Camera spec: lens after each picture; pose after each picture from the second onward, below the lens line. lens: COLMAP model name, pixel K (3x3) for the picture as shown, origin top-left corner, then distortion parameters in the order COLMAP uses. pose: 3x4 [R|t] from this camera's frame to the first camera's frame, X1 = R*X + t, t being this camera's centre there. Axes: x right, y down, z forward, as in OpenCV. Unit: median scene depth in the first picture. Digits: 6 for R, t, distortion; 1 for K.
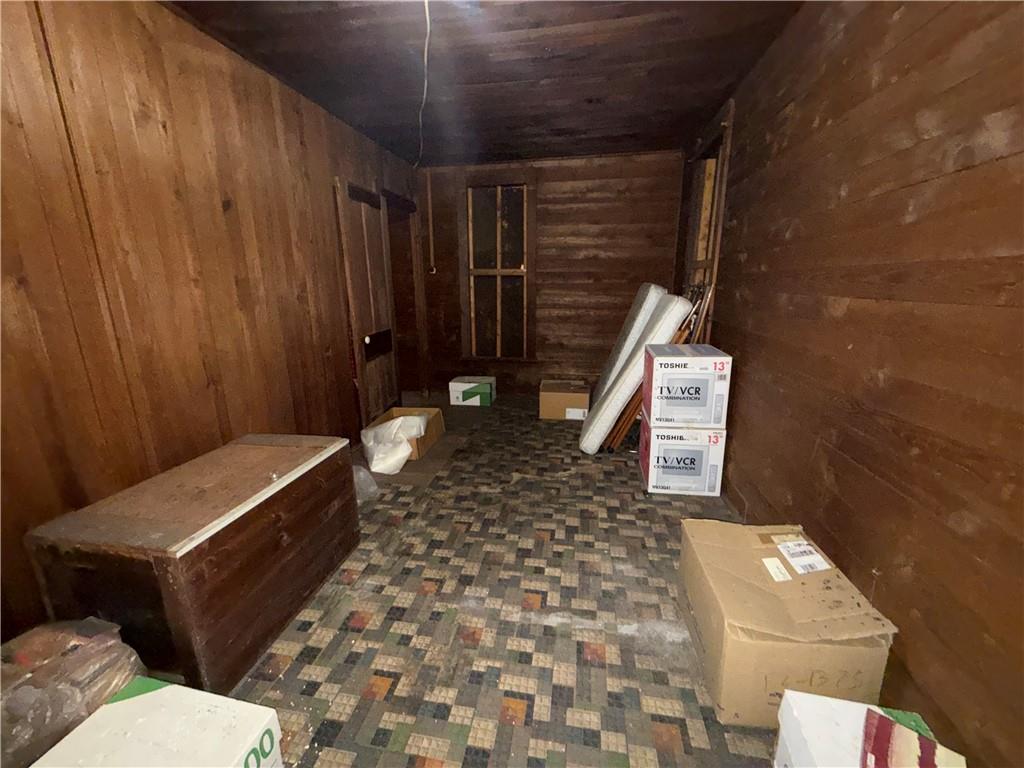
lens RADIAL K [[406.3, 0, 510.1], [0, 406.3, 383.1], [0, 0, 1]] dist [-0.000841, 0.000068]
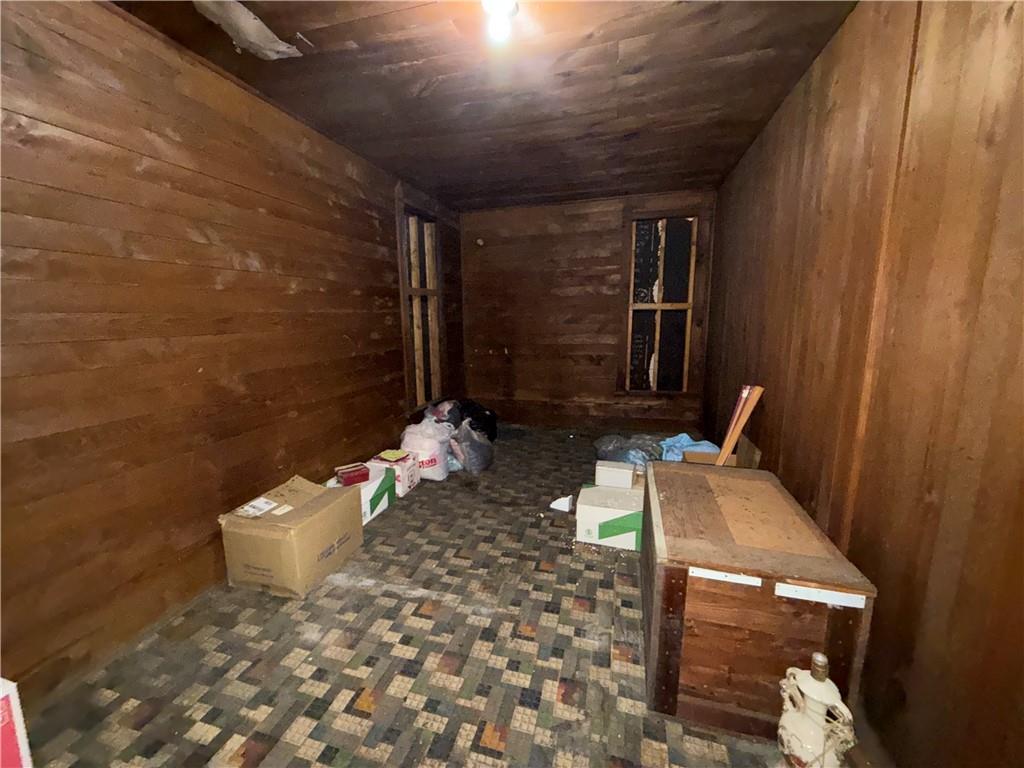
lens RADIAL K [[406.3, 0, 510.1], [0, 406.3, 383.1], [0, 0, 1]] dist [-0.000841, 0.000068]
pose [[-0.995474, 0.006434, 0.094815, -0.269652], [0.043677, 0.917064, 0.396342, -0.438454], [-0.084402, 0.398689, -0.913194, 1.747883]]
